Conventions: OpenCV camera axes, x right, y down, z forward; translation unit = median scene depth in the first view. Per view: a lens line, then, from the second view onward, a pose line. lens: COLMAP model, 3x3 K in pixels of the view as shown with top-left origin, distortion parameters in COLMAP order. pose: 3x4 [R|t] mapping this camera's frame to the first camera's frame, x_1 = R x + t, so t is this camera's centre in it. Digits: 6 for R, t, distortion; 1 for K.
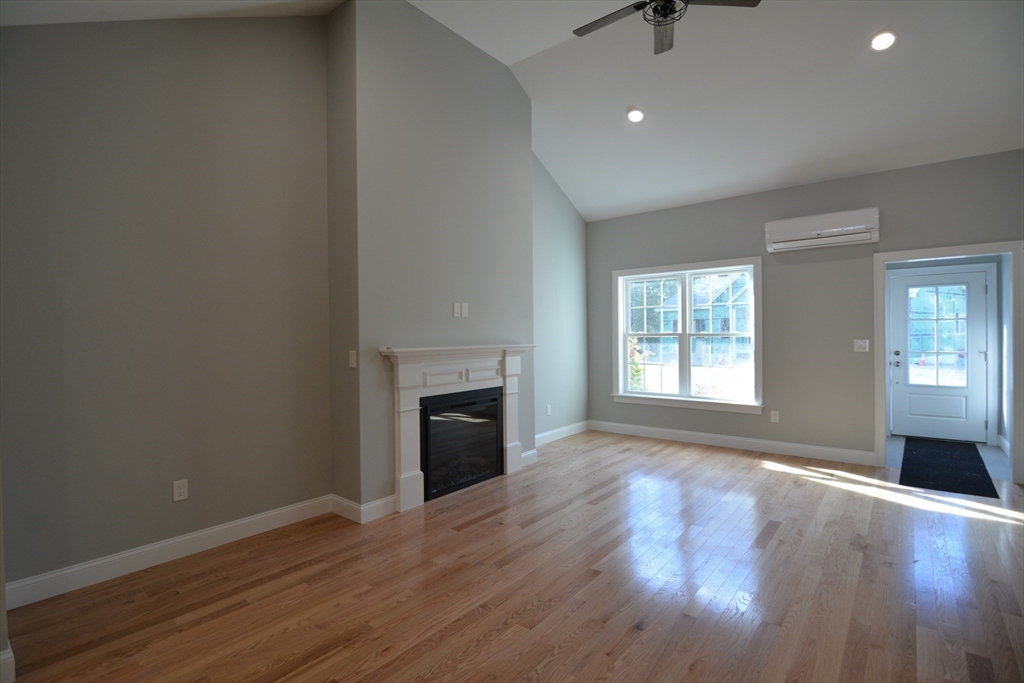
lens RADIAL K [[490.1, 0, 508.5], [0, 490.1, 338.0], [0, 0, 1]] dist [-0.004560, -0.011595]
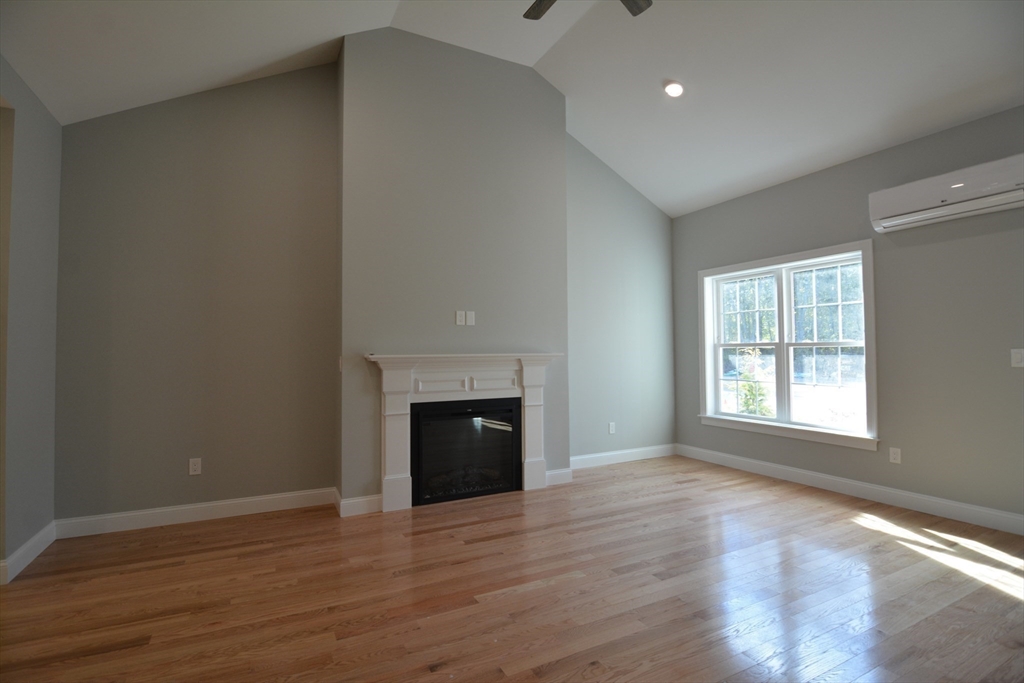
lens RADIAL K [[490.1, 0, 508.5], [0, 490.1, 338.0], [0, 0, 1]] dist [-0.004560, -0.011595]
pose [[0.914855, -0.009095, -0.403680, 0.357238], [-0.004589, 0.999448, -0.032918, 0.014619], [0.403757, 0.031968, 0.914308, 0.113490]]
